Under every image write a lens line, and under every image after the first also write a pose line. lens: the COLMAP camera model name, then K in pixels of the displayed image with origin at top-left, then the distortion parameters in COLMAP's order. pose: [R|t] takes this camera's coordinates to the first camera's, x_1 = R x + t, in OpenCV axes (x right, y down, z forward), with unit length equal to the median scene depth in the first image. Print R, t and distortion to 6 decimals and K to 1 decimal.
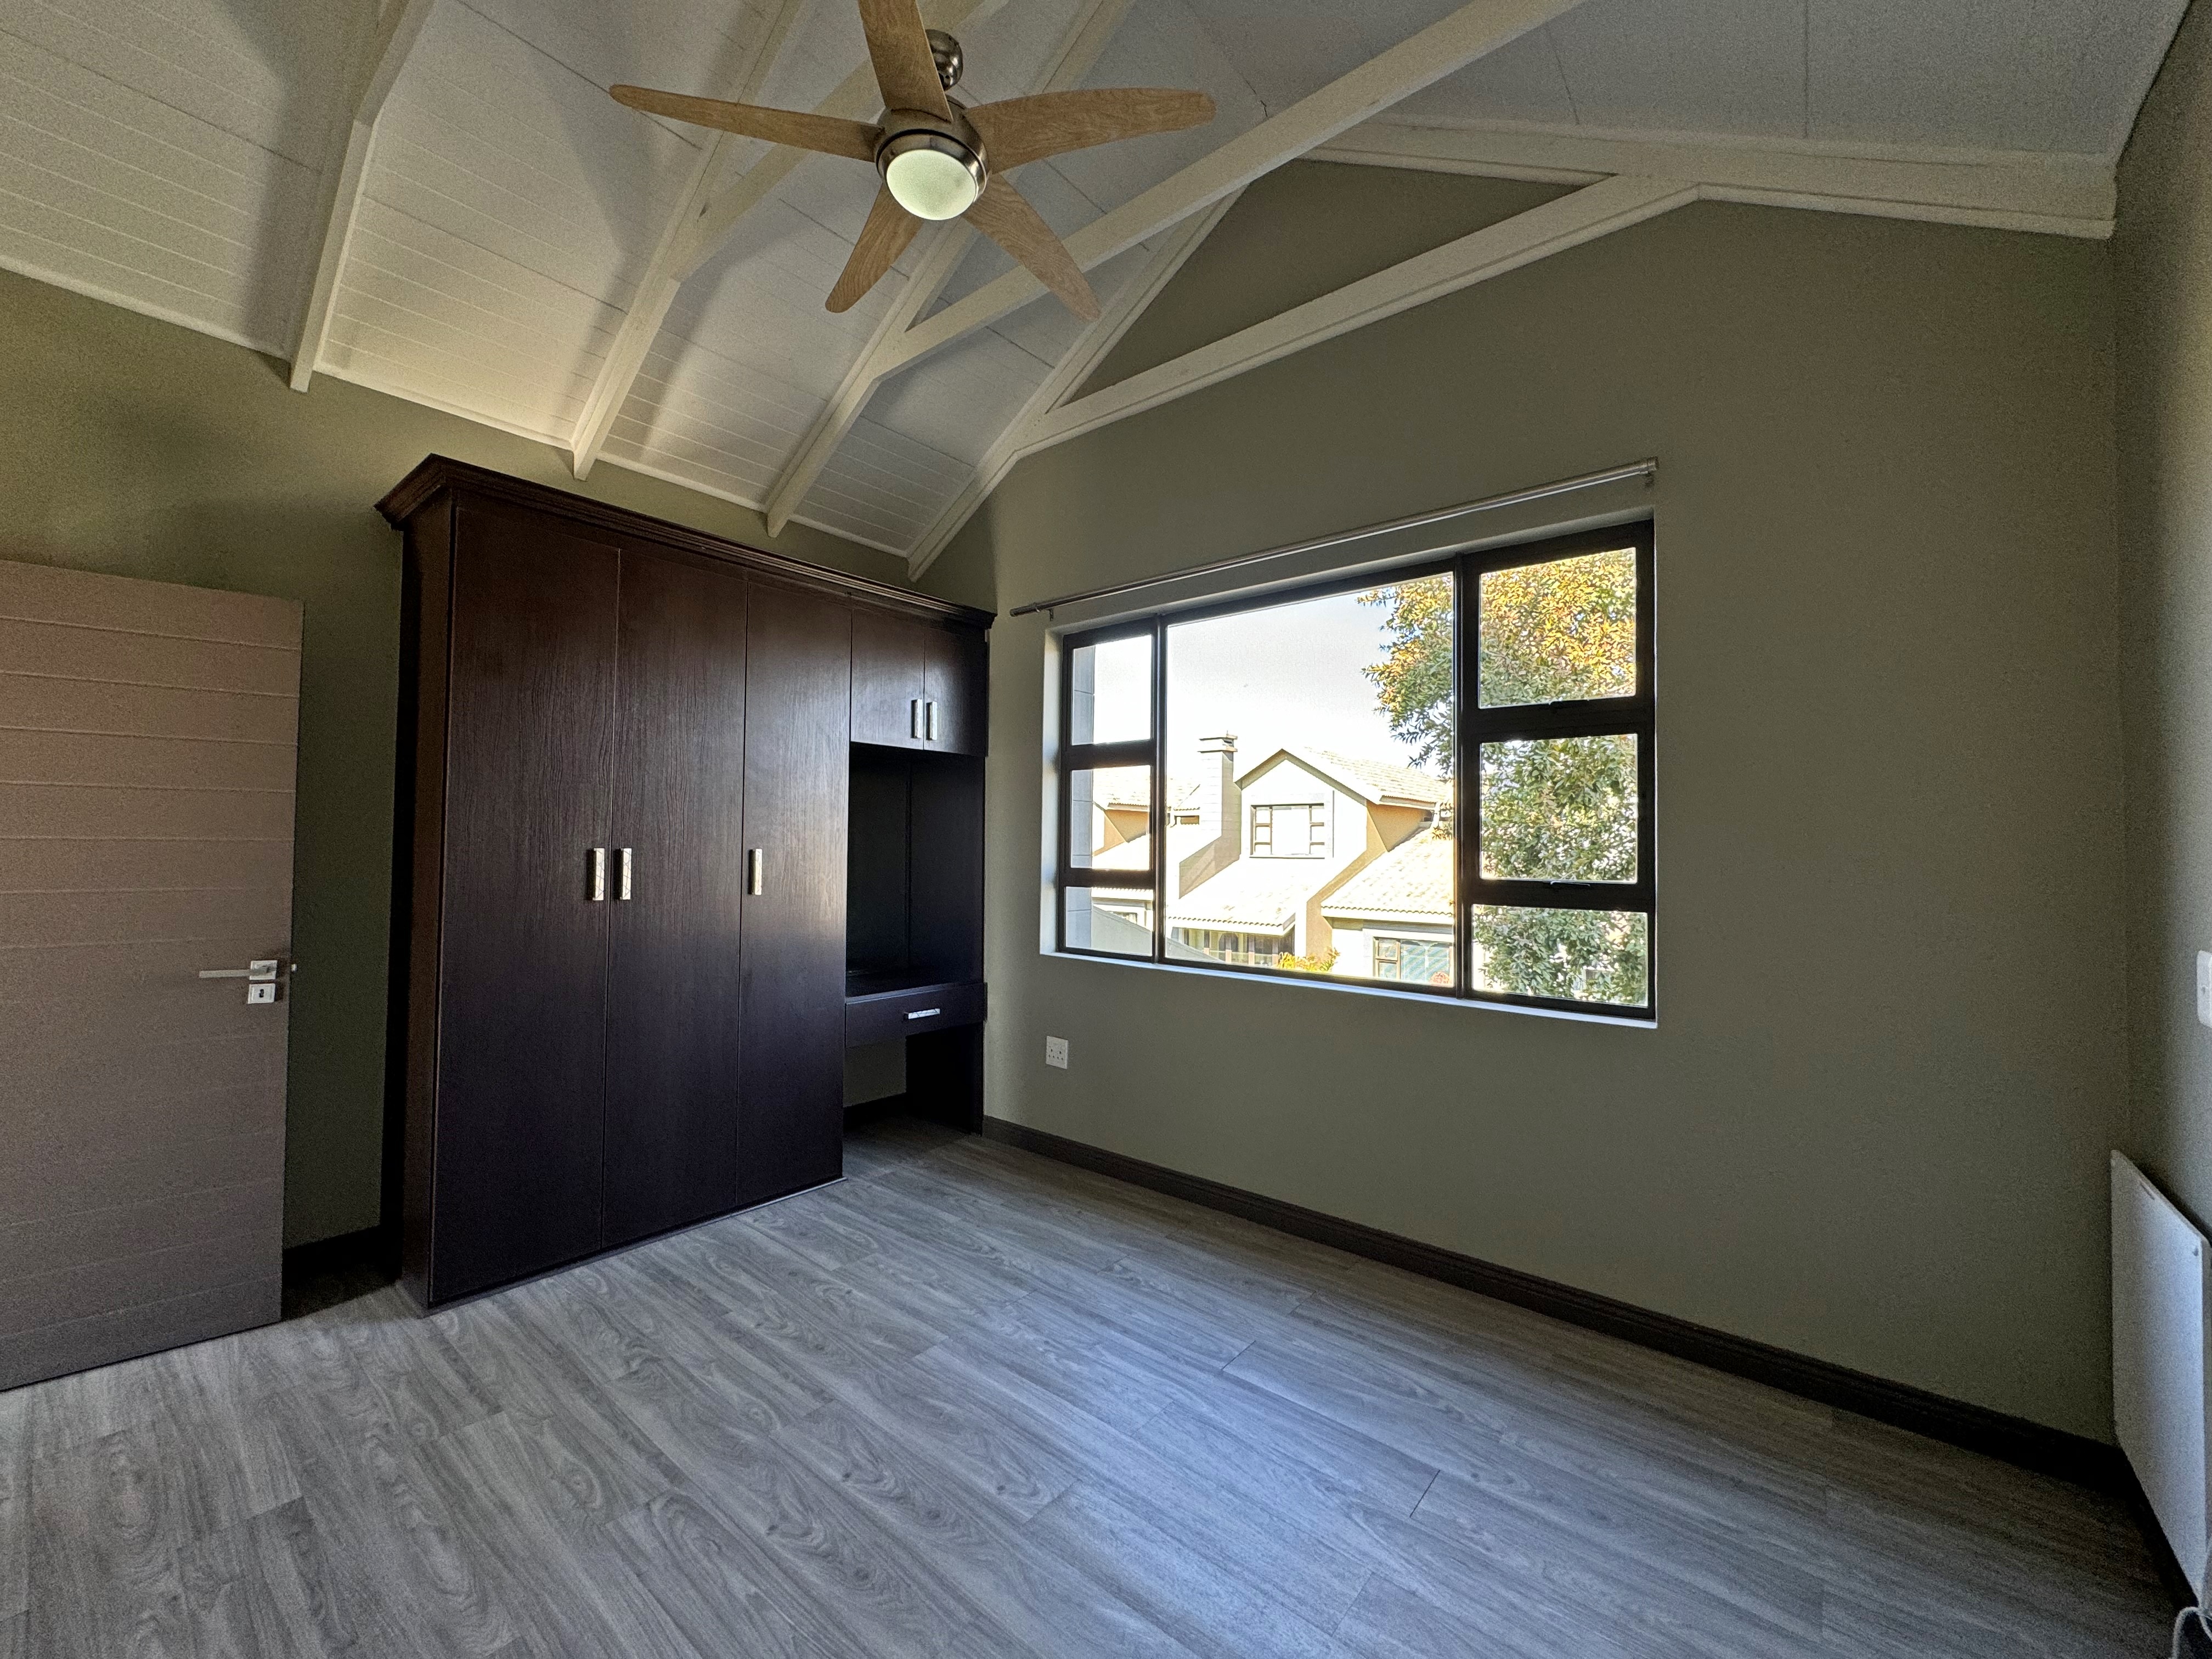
lens RADIAL K [[881.0, 0, 1106.3], [0, 881.0, 826.7], [0, 0, 1]] dist [-0.001400, -0.000123]
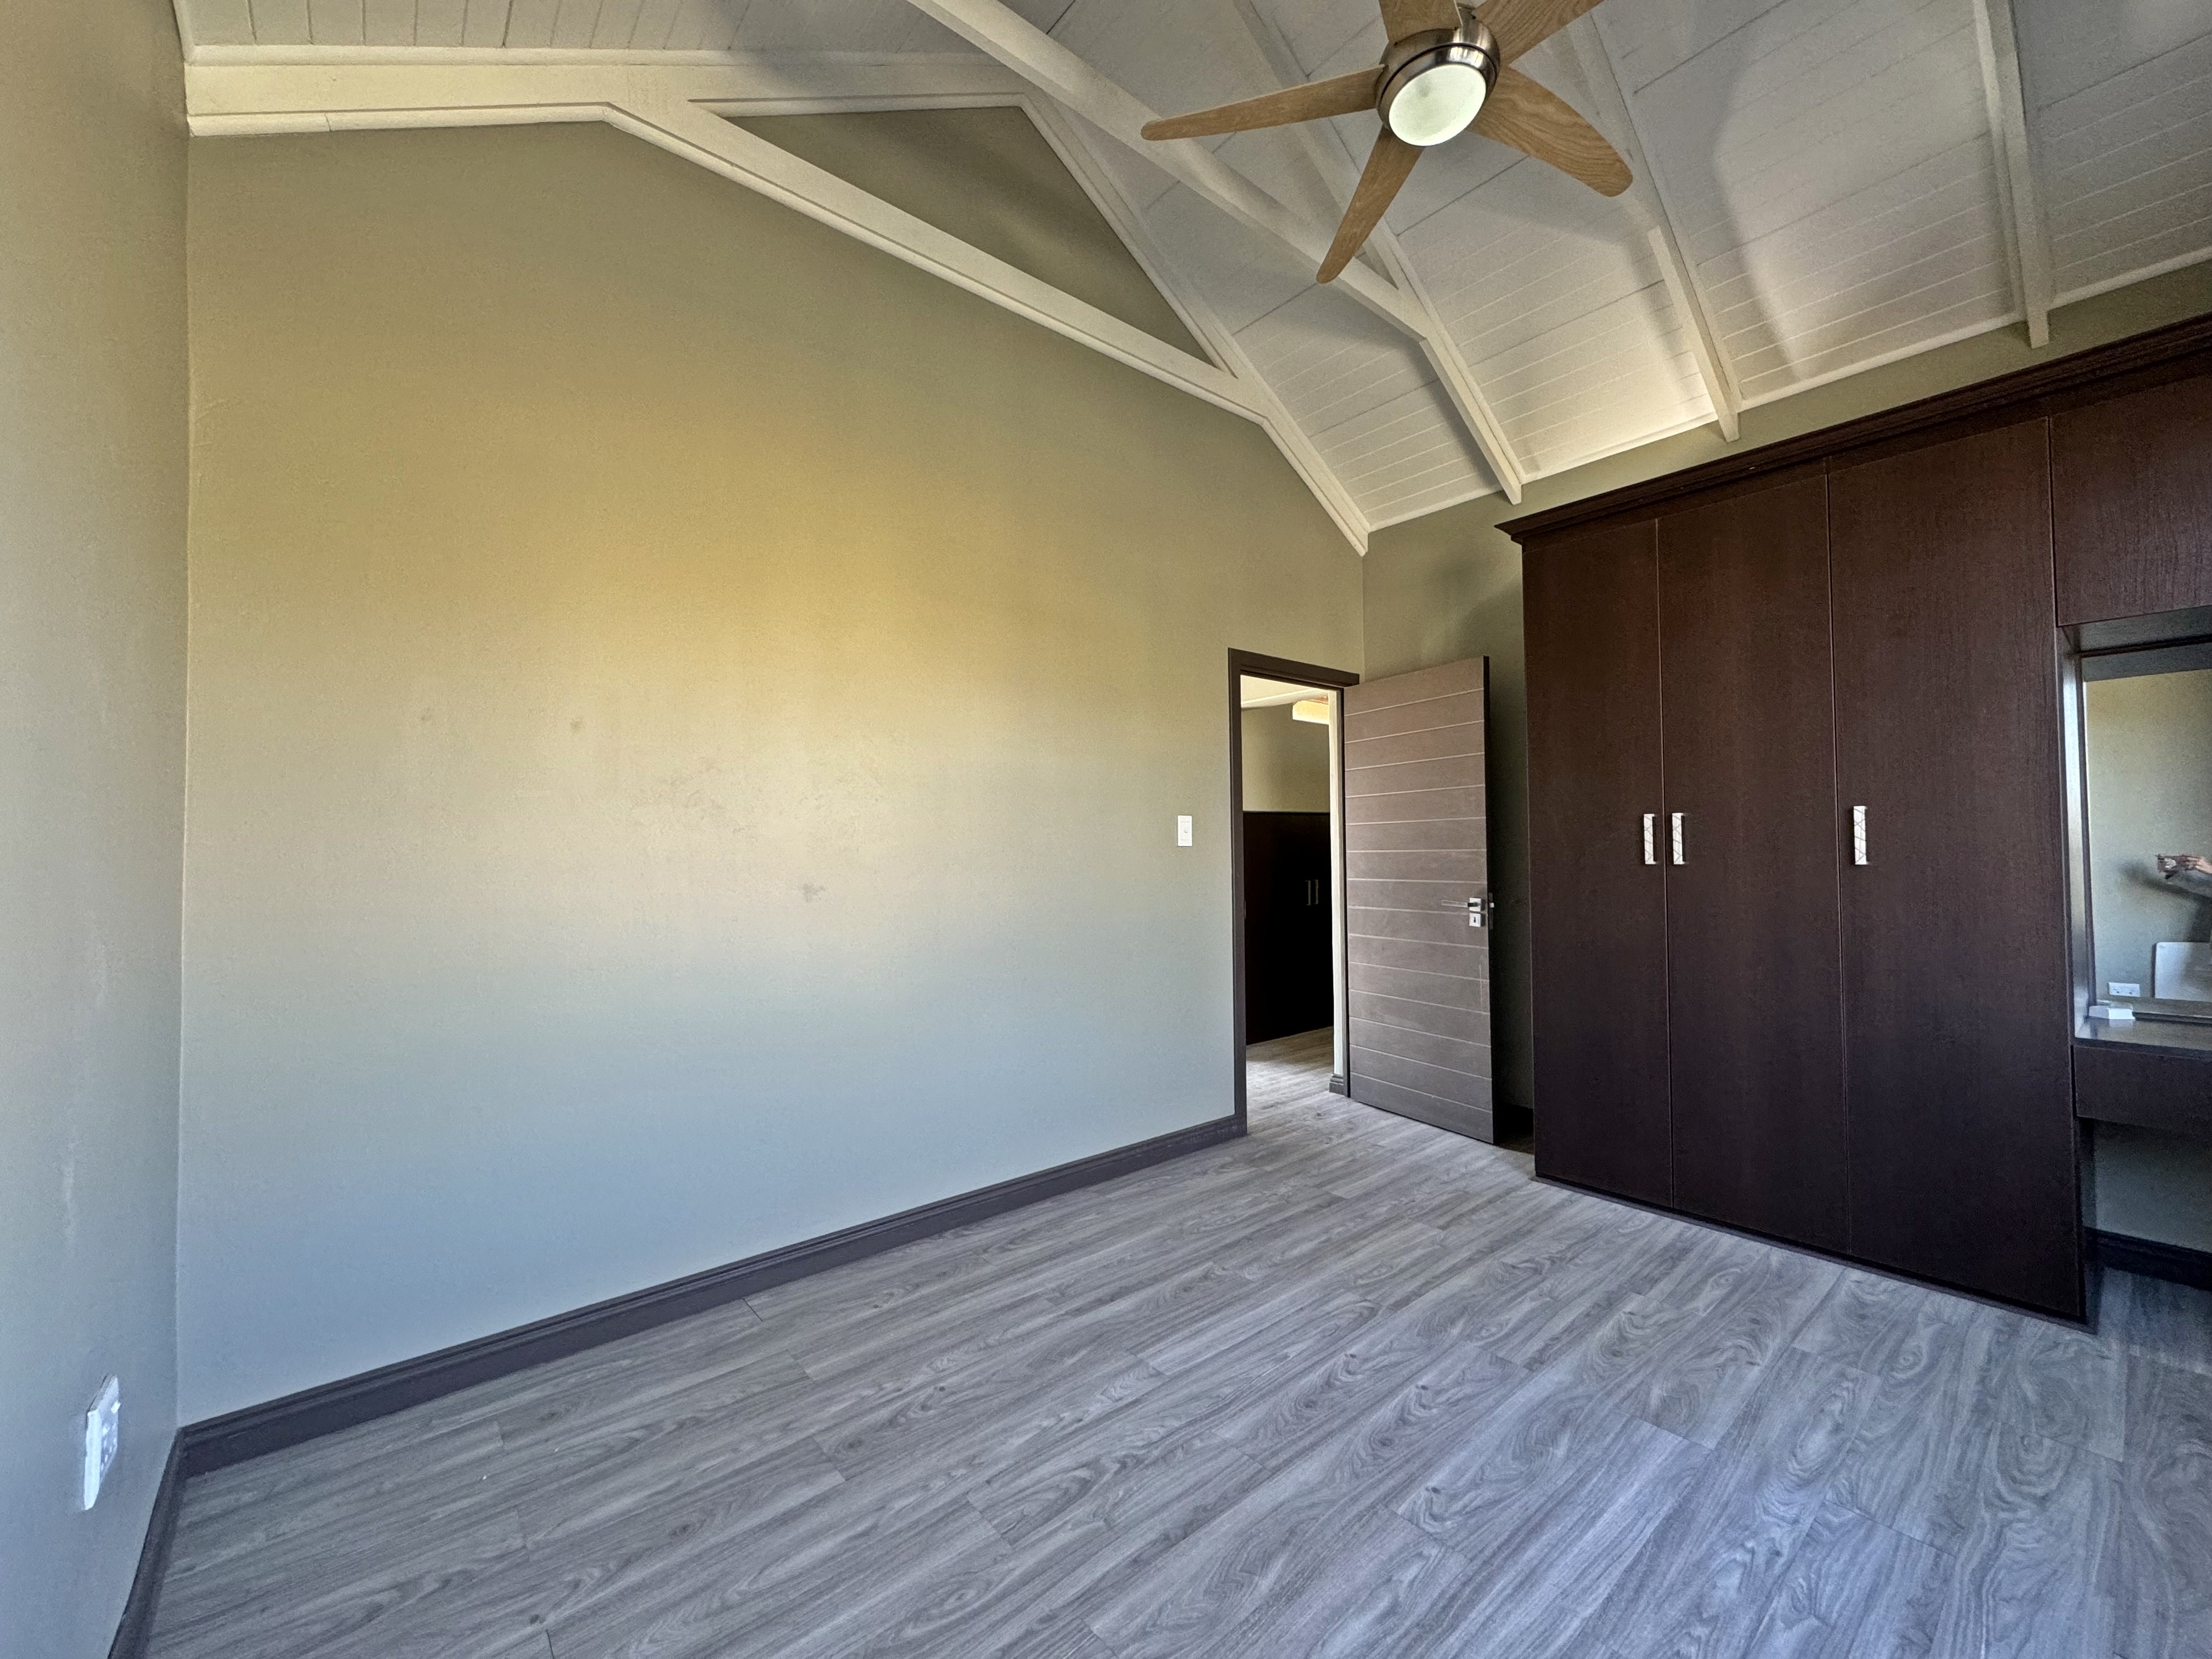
lens RADIAL K [[881.0, 0, 1106.3], [0, 881.0, 826.7], [0, 0, 1]] dist [-0.001400, -0.000123]
pose [[-0.182804, -0.037777, -0.982423, 0.652397], [0.032656, 0.998477, -0.044471, 0.075447], [0.982607, -0.040212, -0.181292, 0.652855]]
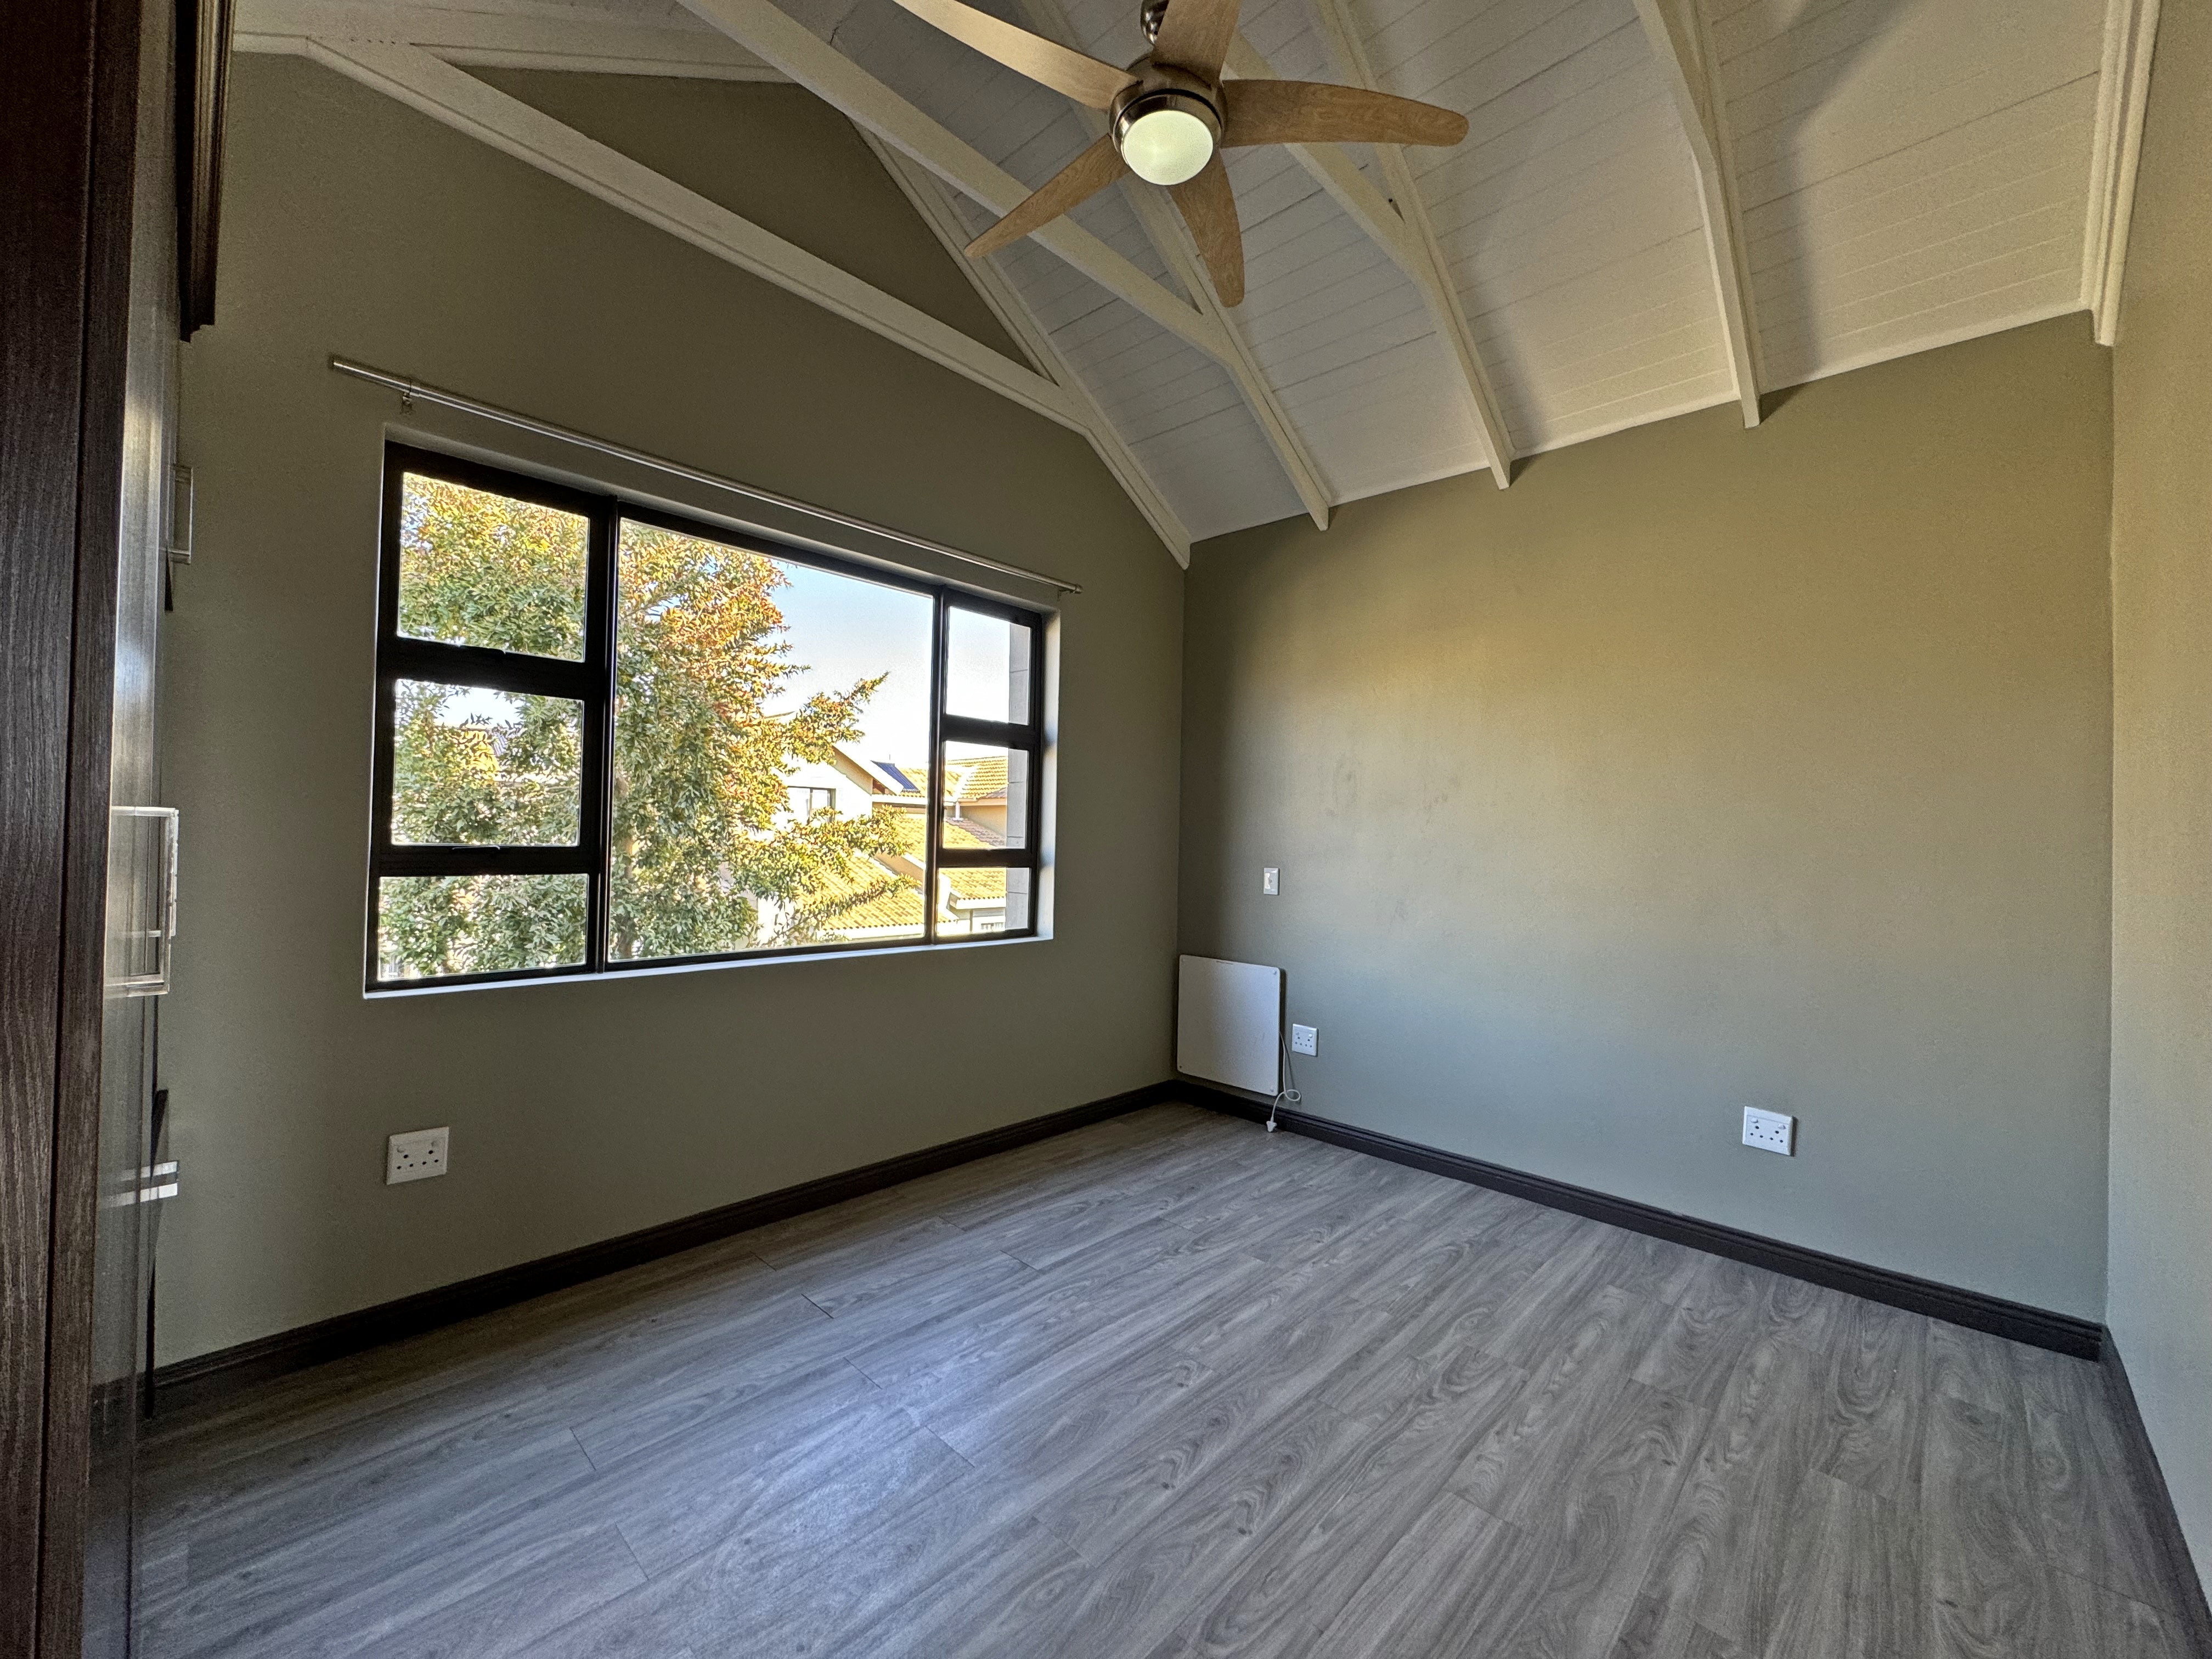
lens RADIAL K [[881.0, 0, 1106.3], [0, 881.0, 826.7], [0, 0, 1]] dist [-0.001400, -0.000123]
pose [[0.075598, 0.001611, 0.997137, -0.971566], [-0.046707, 0.998907, 0.001928, 0.017705], [-0.996044, -0.046719, 0.075590, 0.794267]]
